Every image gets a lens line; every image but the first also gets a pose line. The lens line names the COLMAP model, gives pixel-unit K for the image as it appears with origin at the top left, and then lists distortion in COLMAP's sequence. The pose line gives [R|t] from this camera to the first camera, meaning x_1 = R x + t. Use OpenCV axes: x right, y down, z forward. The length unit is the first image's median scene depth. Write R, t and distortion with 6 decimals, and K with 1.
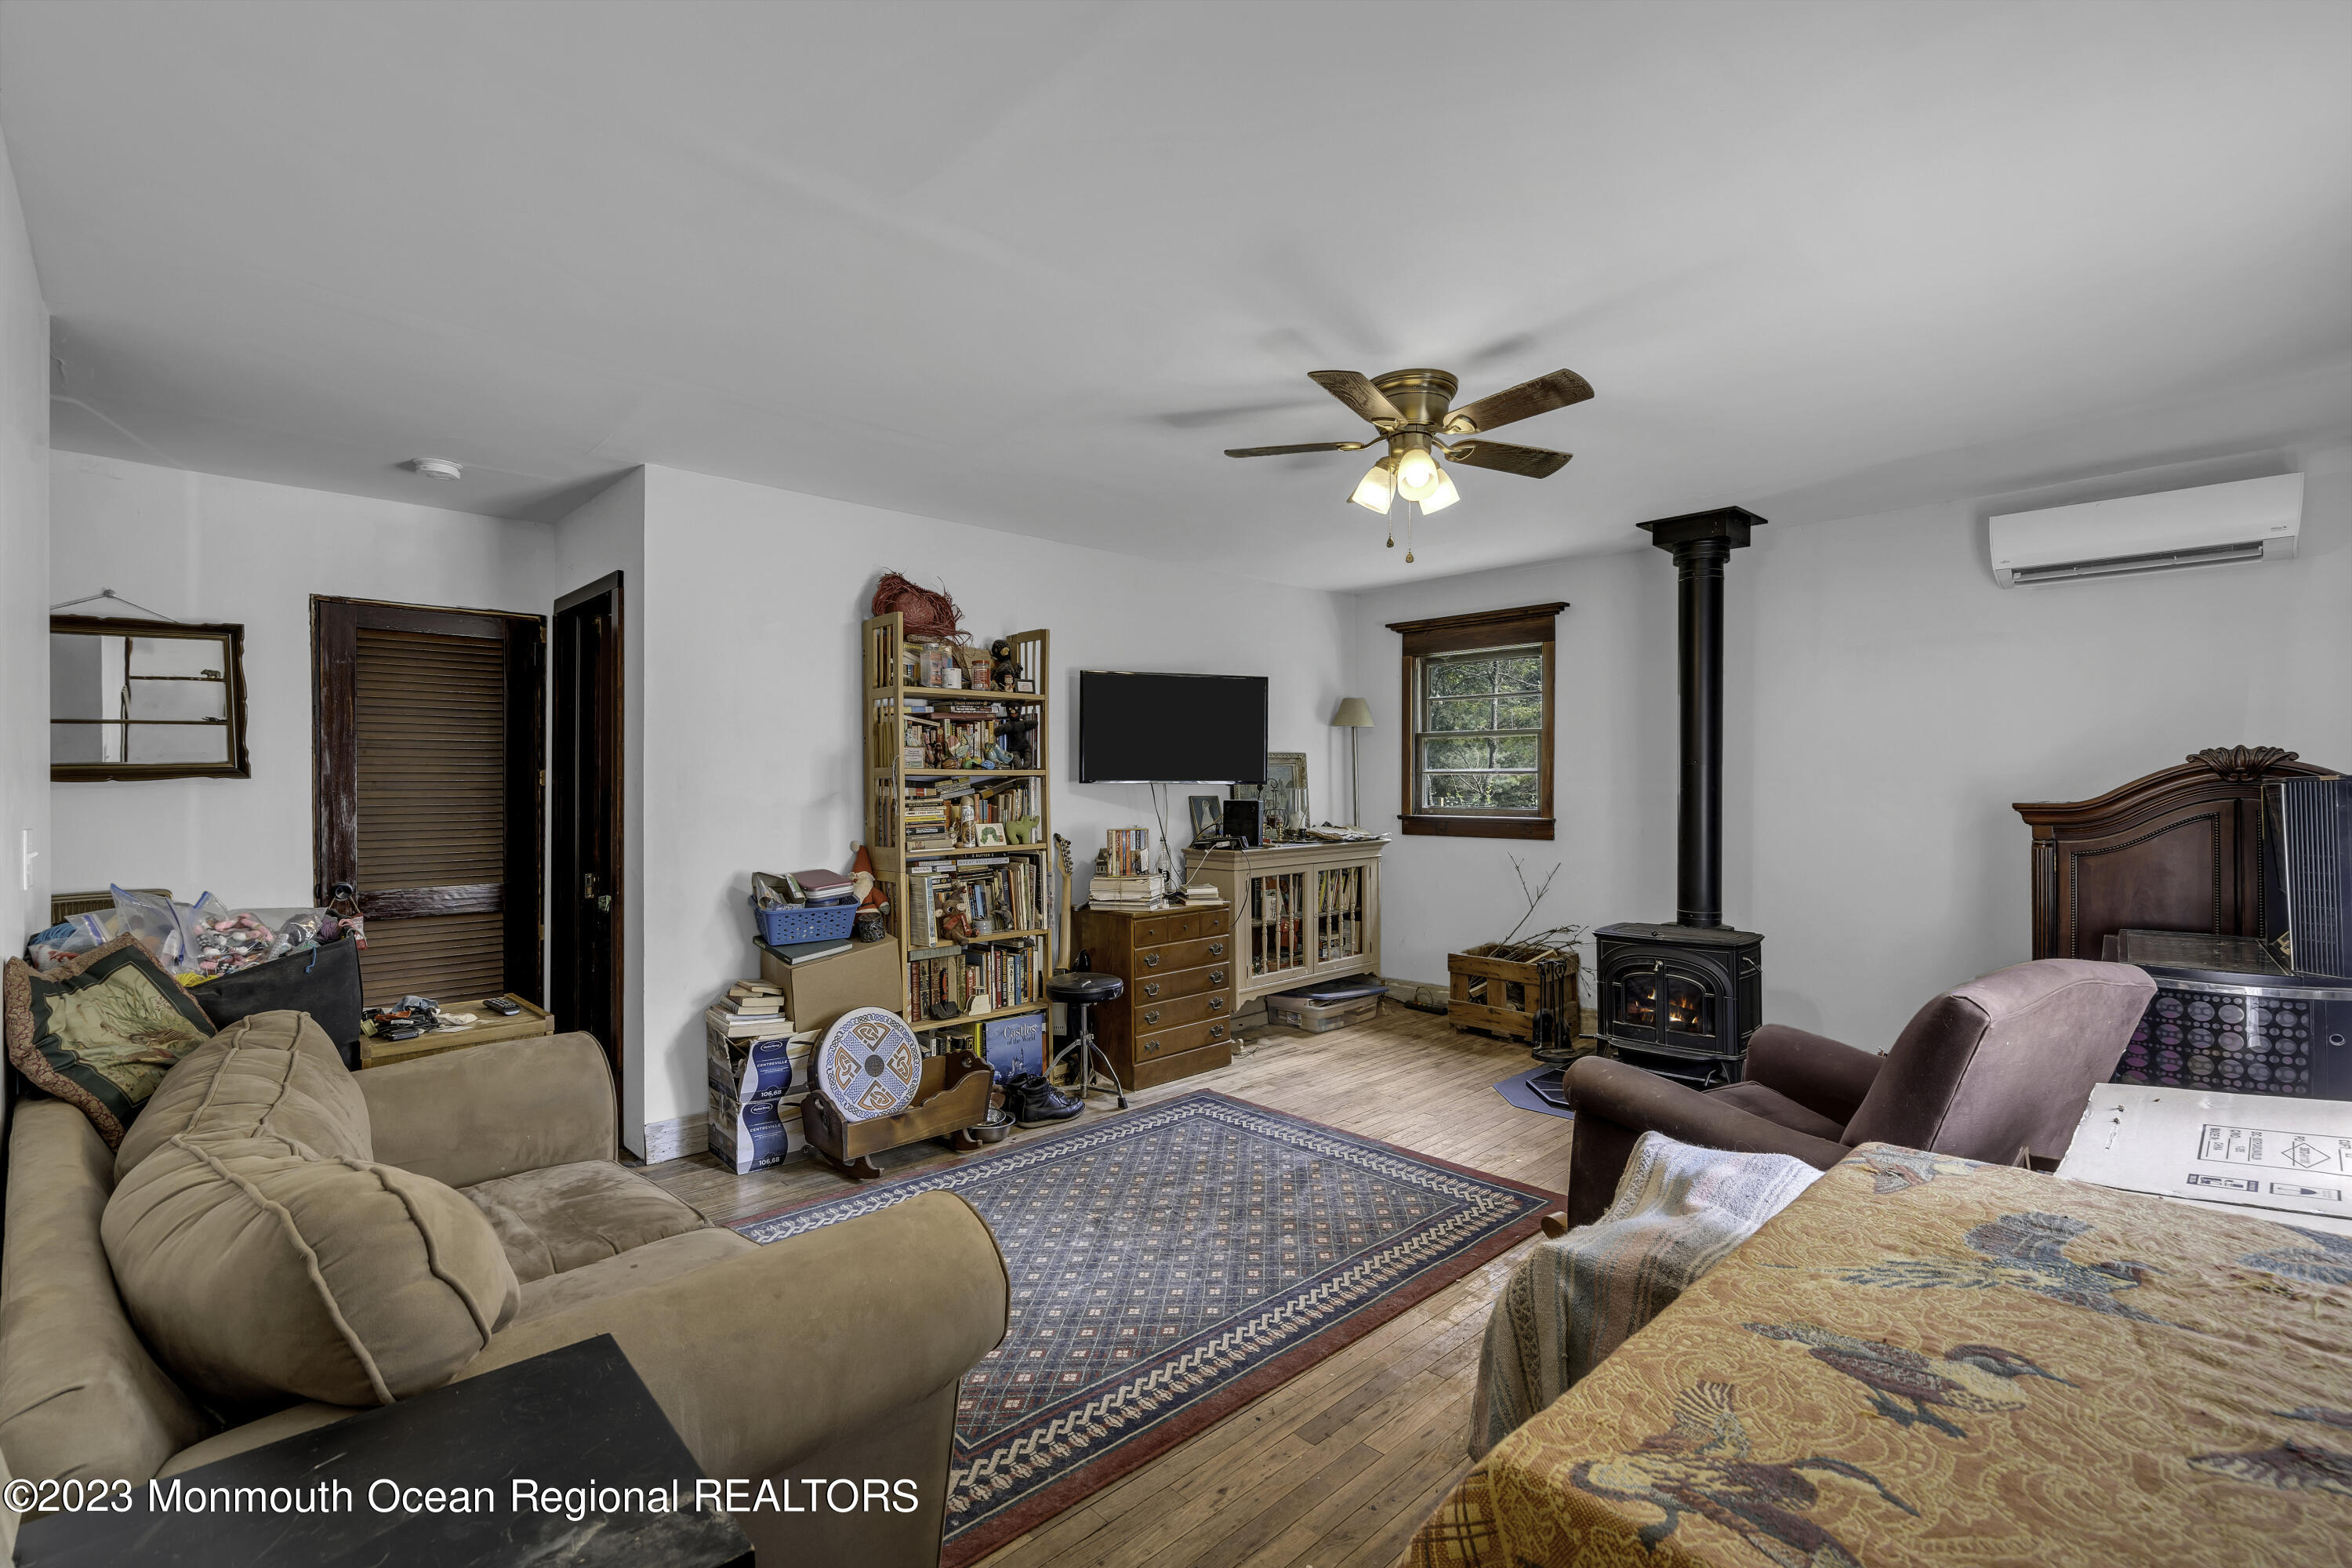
lens RADIAL K [[1056.3, 0, 1176.0], [0, 1056.3, 784.0], [0, 0, 1]] dist [-0.009686, 0.006249]
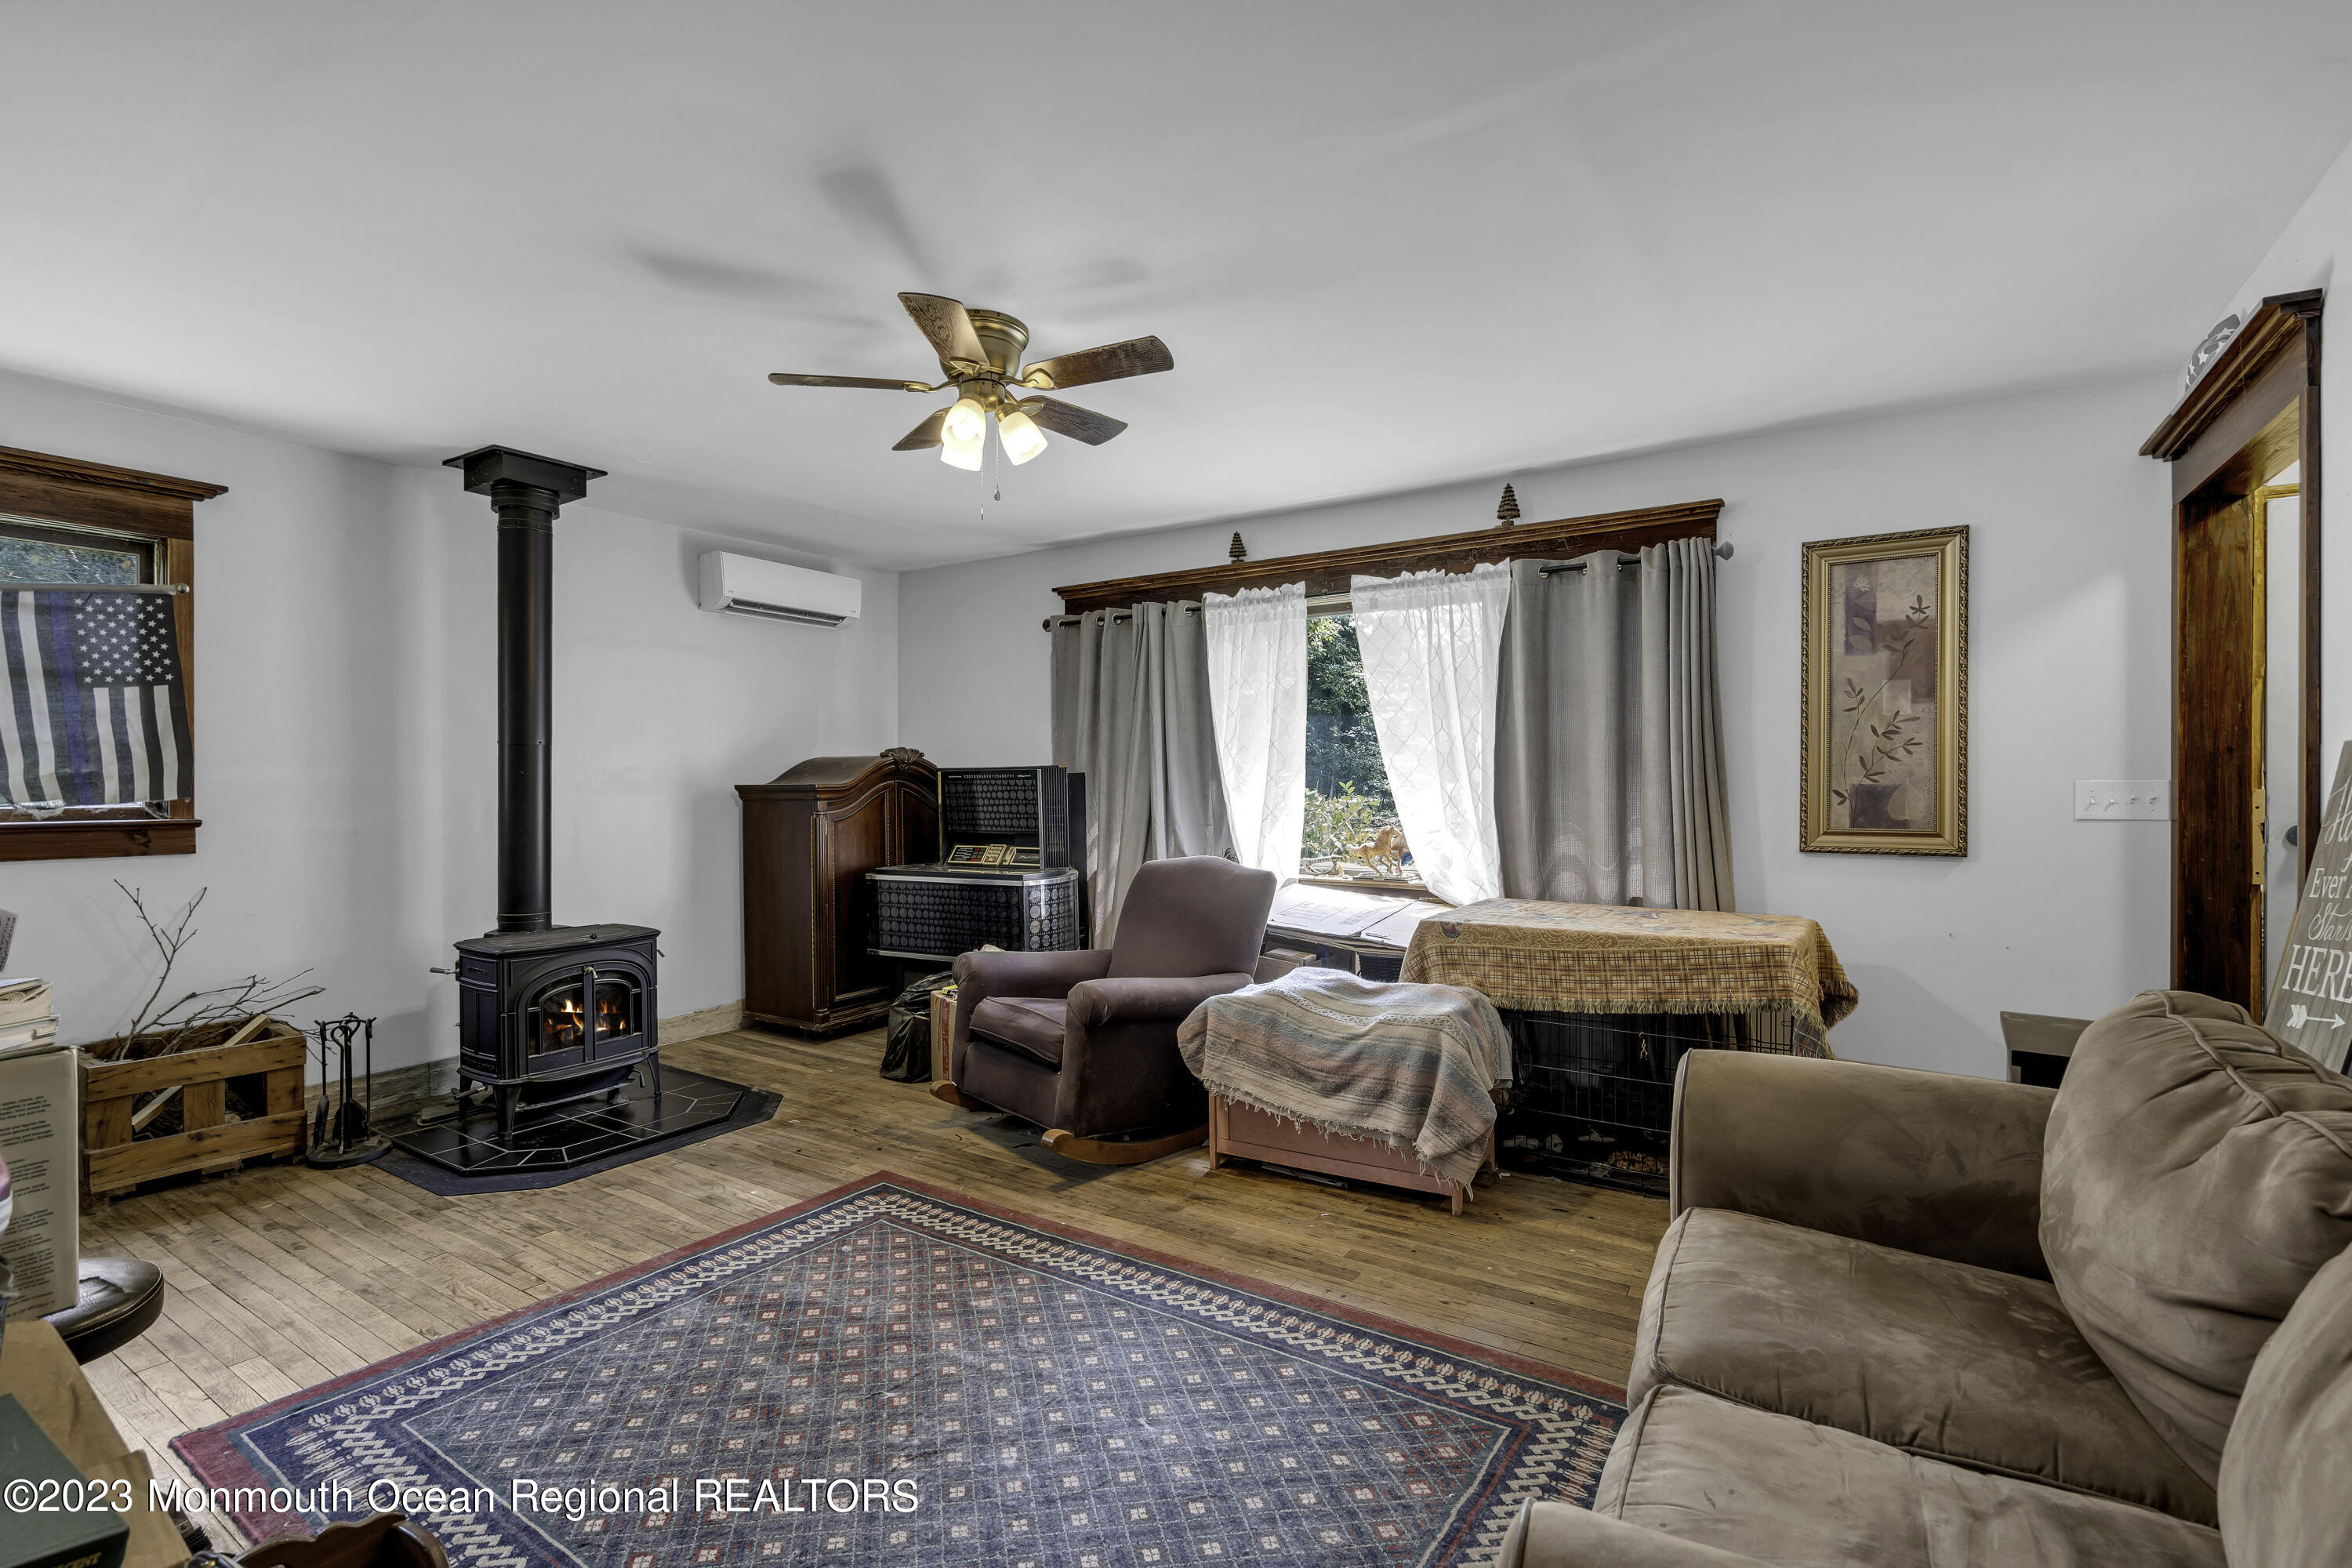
lens RADIAL K [[1064.4, 0, 1176.0], [0, 1064.4, 784.0], [0, 0, 1]] dist [-0.004483, -0.000008]
pose [[-0.220492, 0.004677, 0.975378, -0.639053], [0.004845, 0.999981, -0.003699, 0.026708], [-0.975377, 0.003910, -0.220510, 0.895236]]
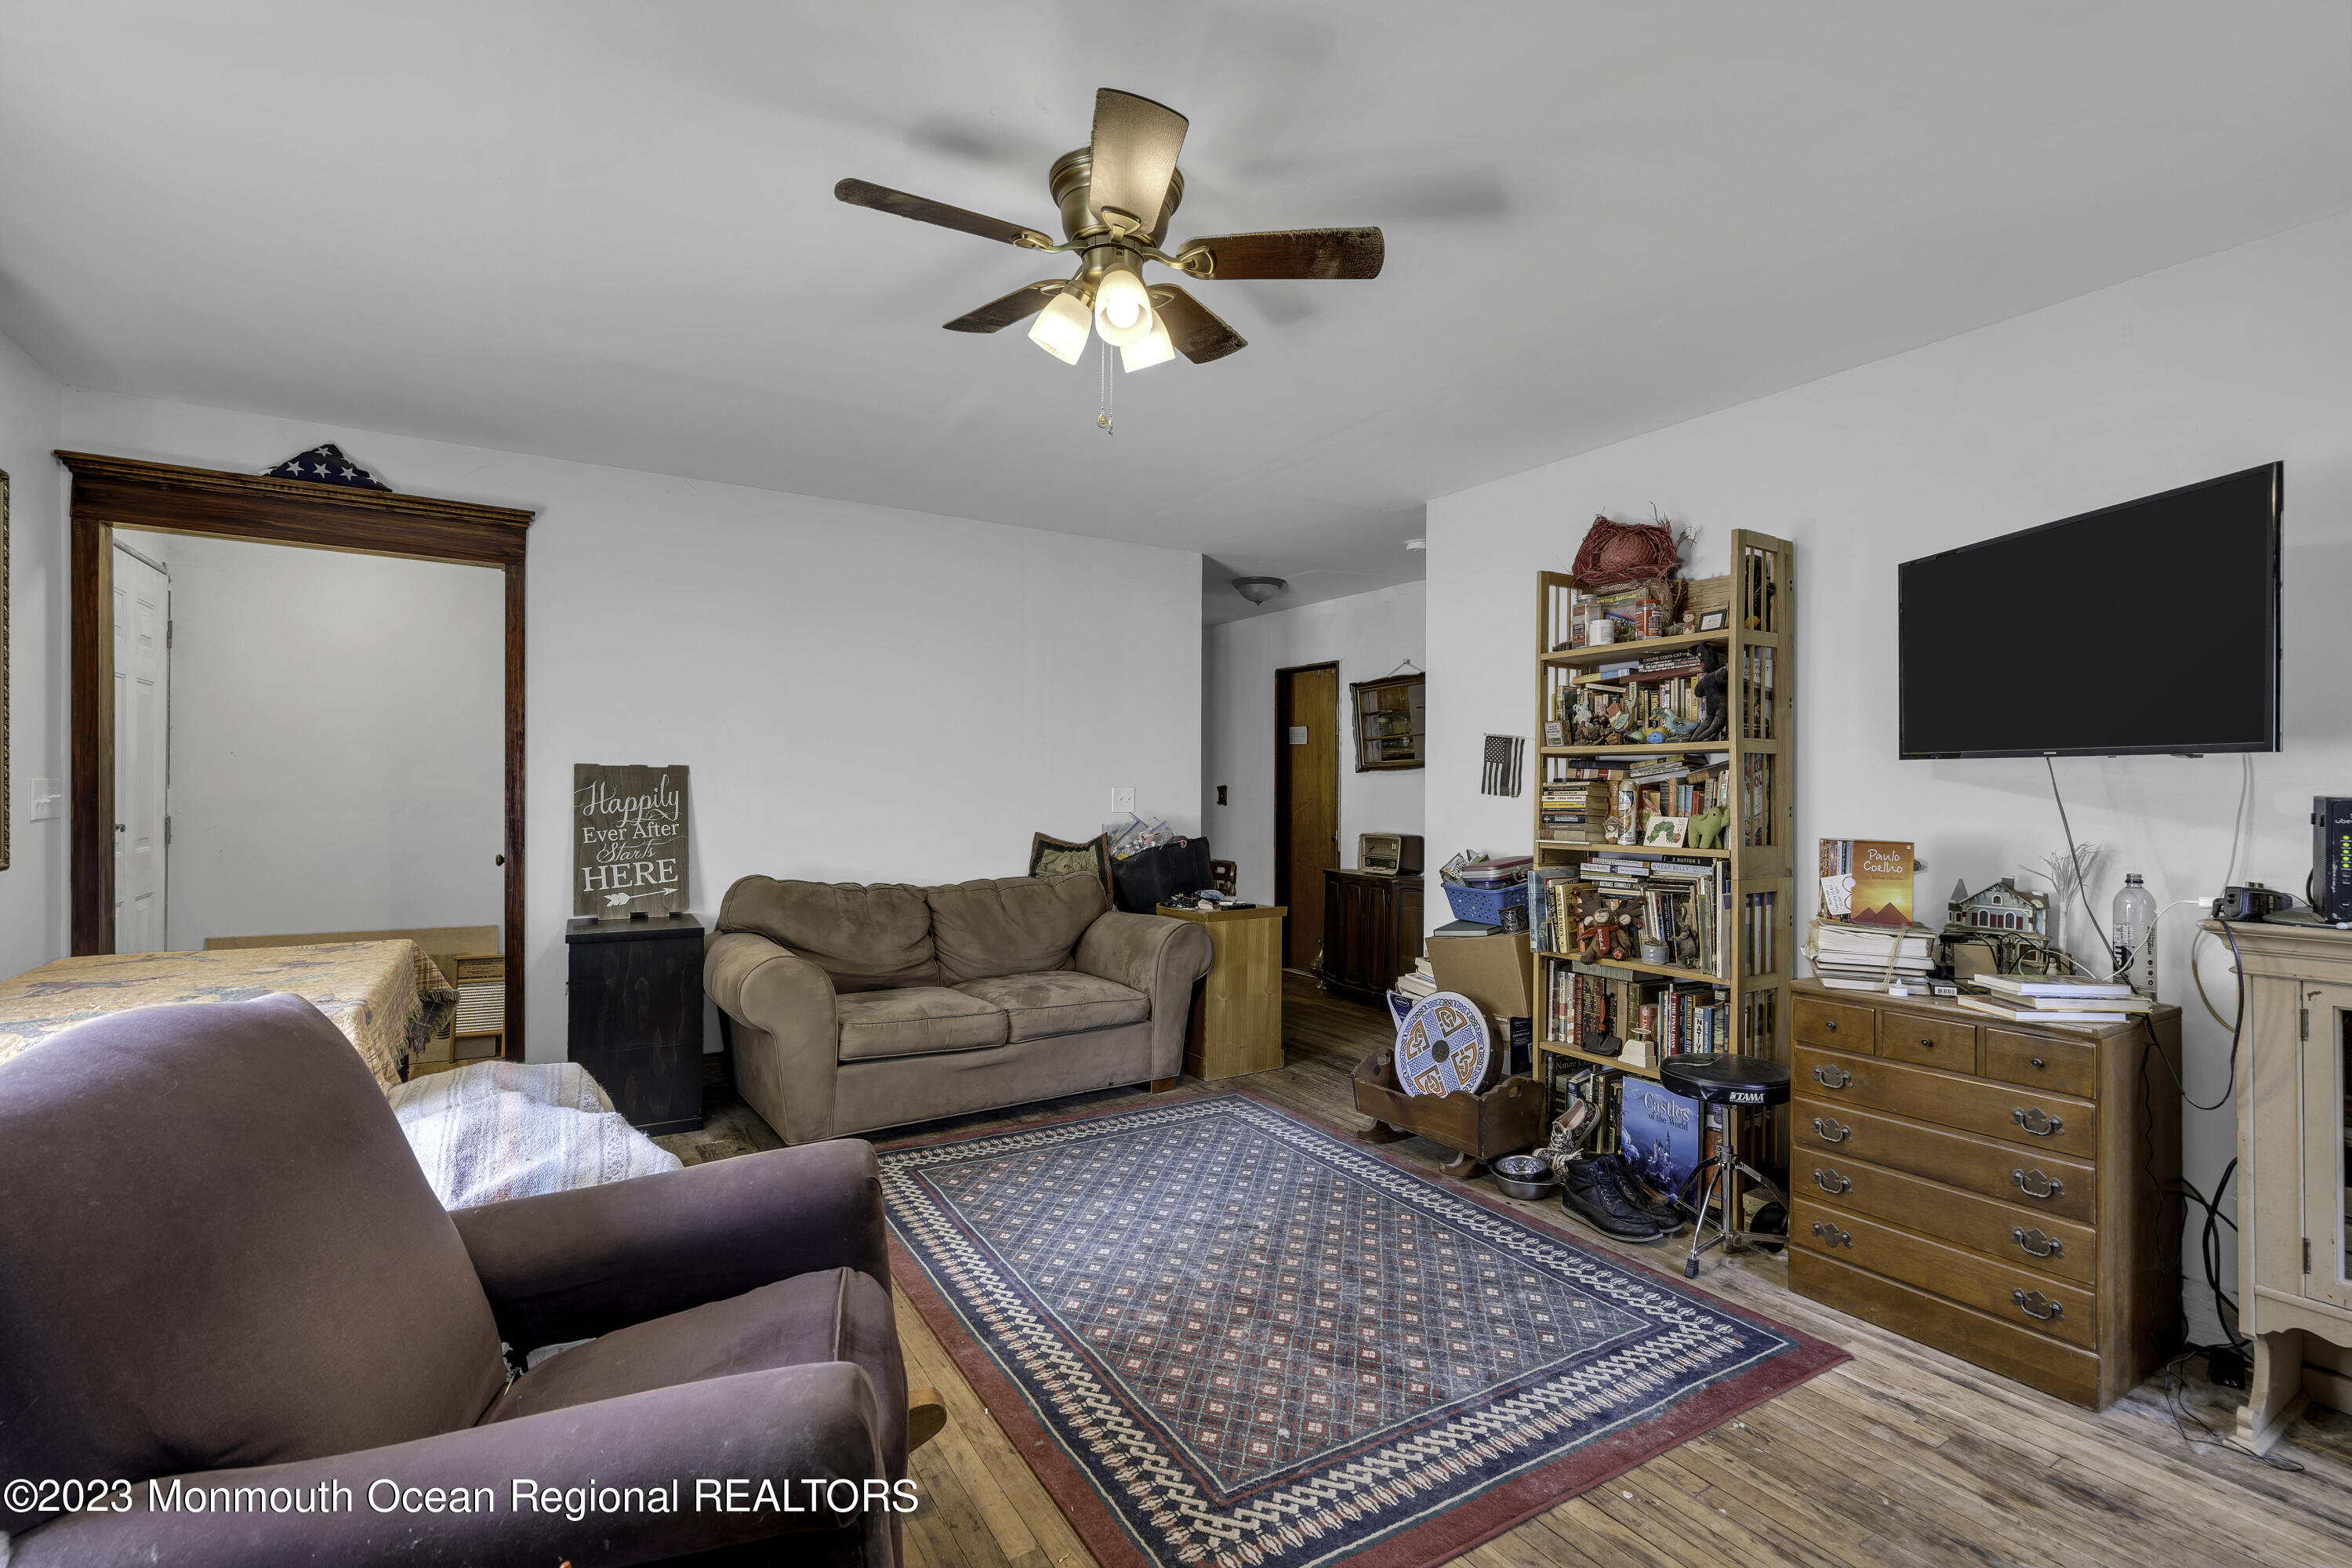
lens RADIAL K [[1056.3, 0, 1176.0], [0, 1056.3, 784.0], [0, 0, 1]] dist [-0.009686, 0.006249]
pose [[-0.214259, -0.002833, -0.976773, 0.769046], [-0.008140, 0.999966, -0.001114, 0.022694], [0.976743, 0.007712, -0.214275, 1.024622]]
